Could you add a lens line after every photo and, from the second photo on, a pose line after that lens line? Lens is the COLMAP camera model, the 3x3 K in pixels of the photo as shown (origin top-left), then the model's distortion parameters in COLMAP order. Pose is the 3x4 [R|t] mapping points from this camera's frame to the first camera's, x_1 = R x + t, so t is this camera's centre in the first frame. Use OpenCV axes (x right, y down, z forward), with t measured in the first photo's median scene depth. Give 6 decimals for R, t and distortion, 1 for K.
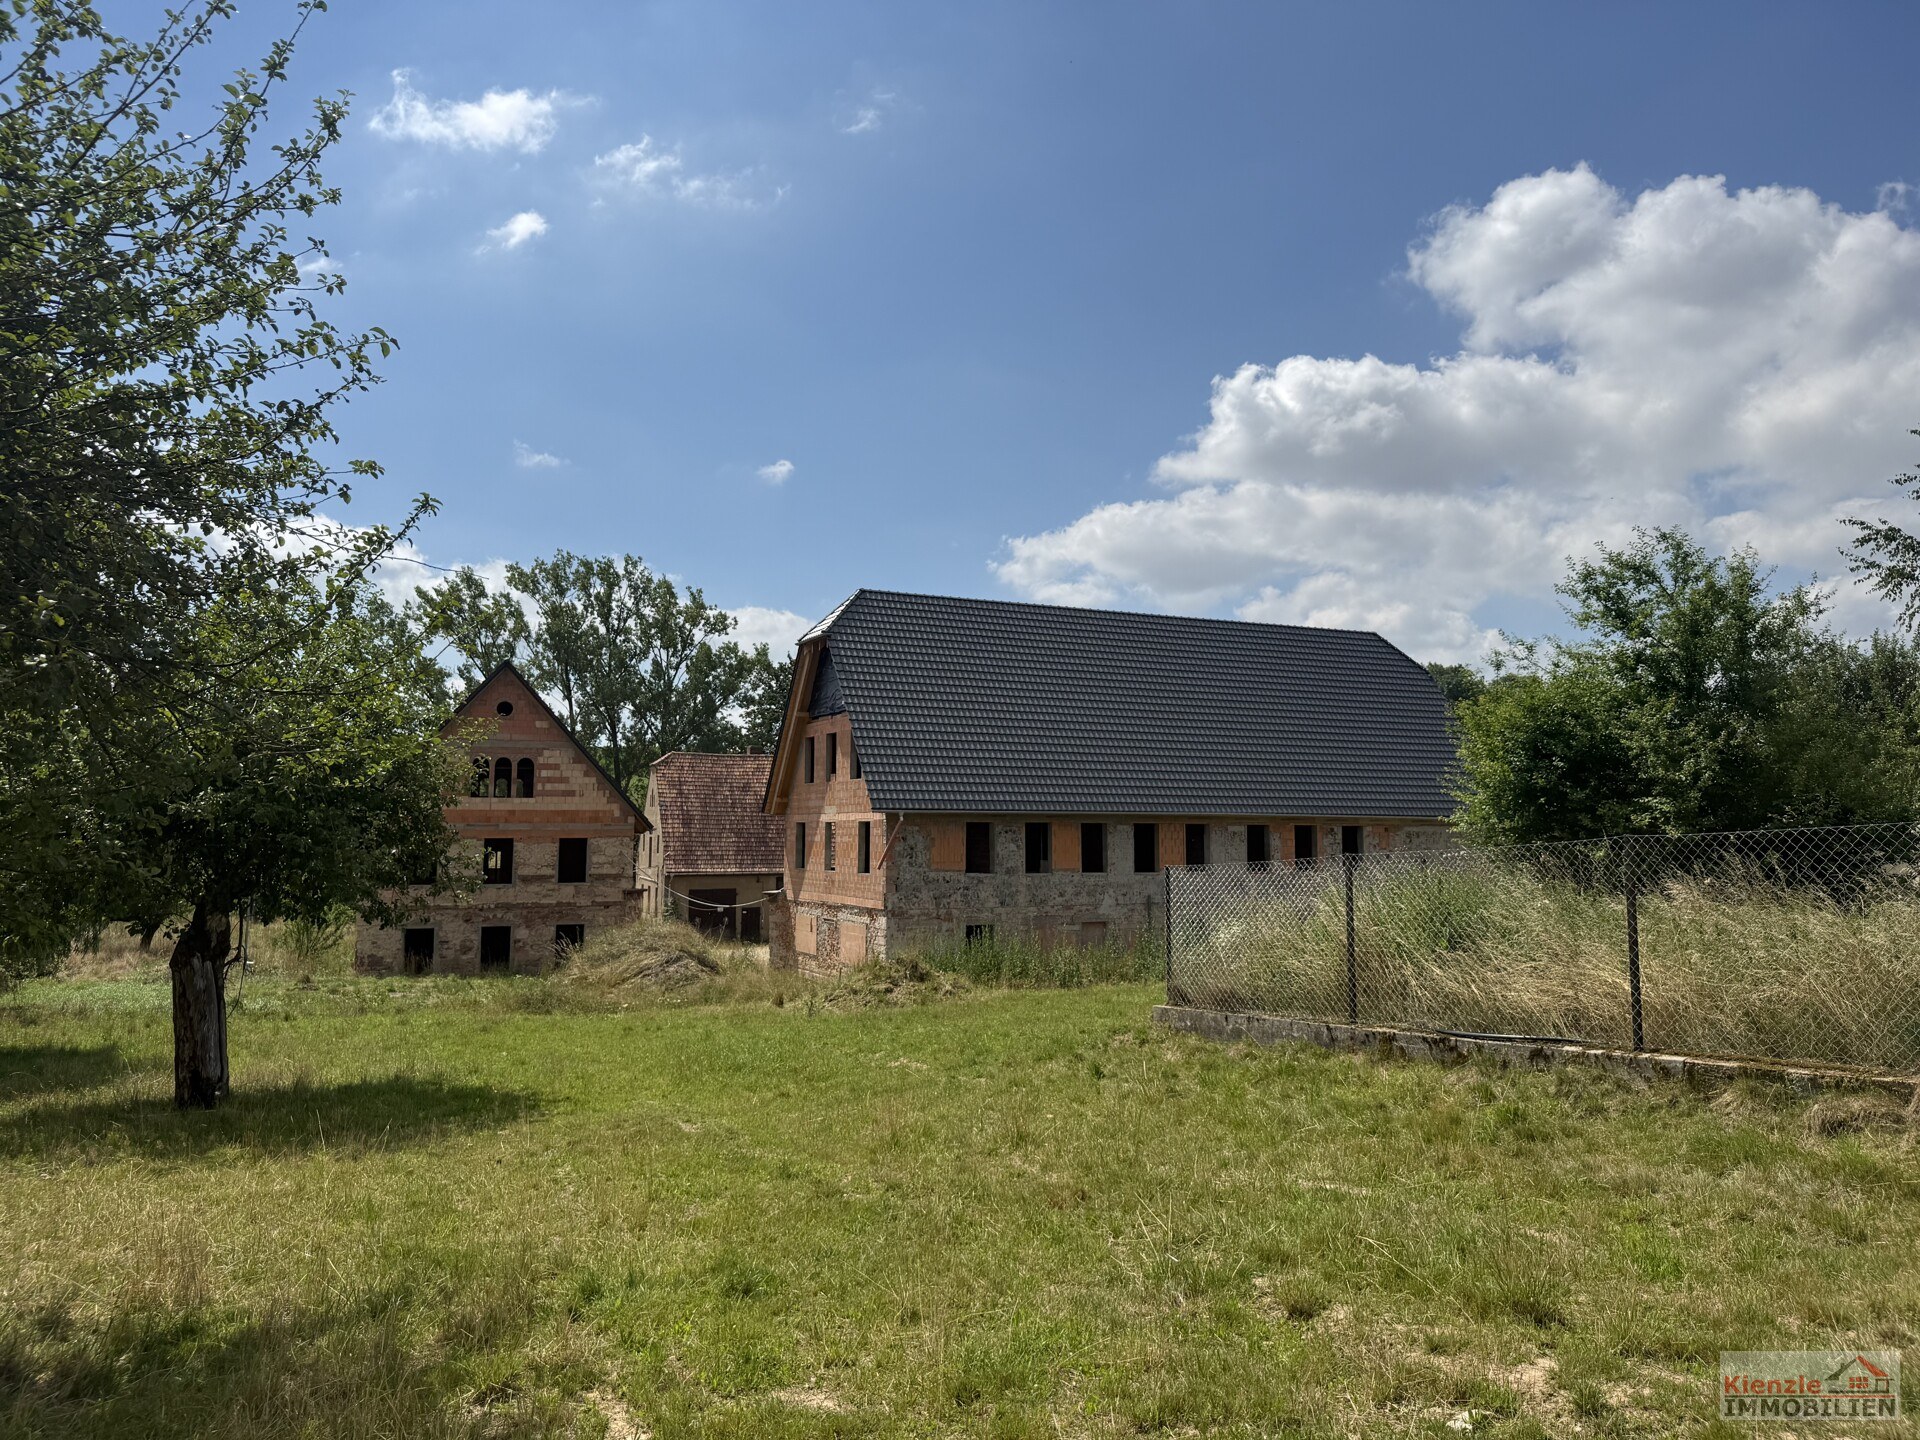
lens RADIAL K [[1349.4, 0, 975.1], [0, 1349.4, 708.6], [0, 0, 1]] dist [0.064505, -0.086305]
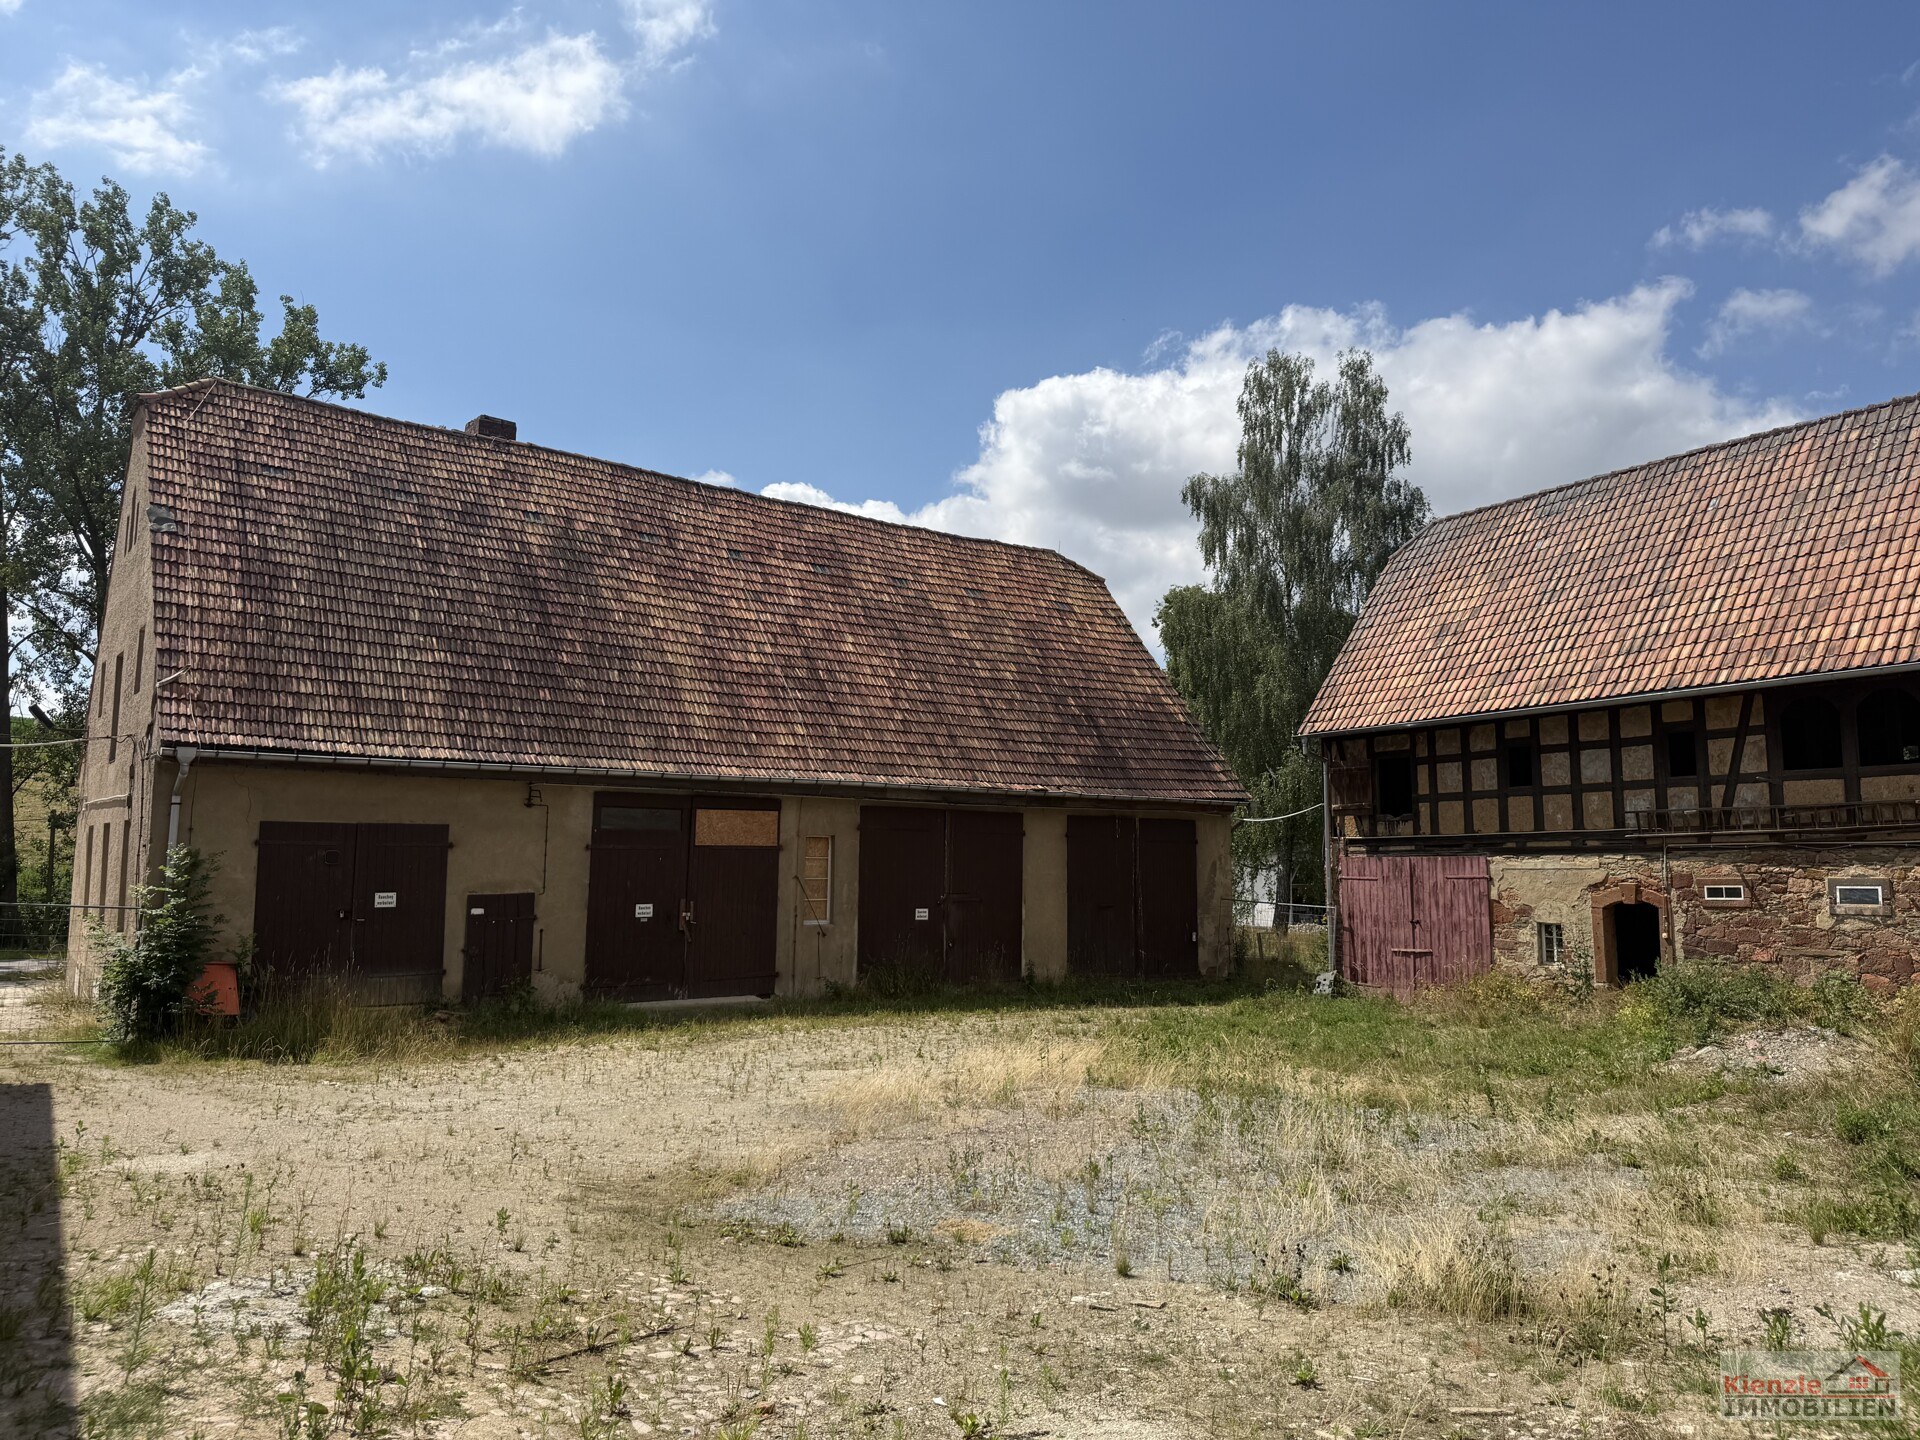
lens RADIAL K [[1349.4, 0, 956.8], [0, 1349.4, 715.9], [0, 0, 1]] dist [0.064505, -0.086305]
pose [[0.966362, 0.036303, 0.254612, -0.239997], [-0.031624, 0.999248, -0.022447, 0.185407], [-0.255235, 0.013640, 0.966783, 1.143800]]
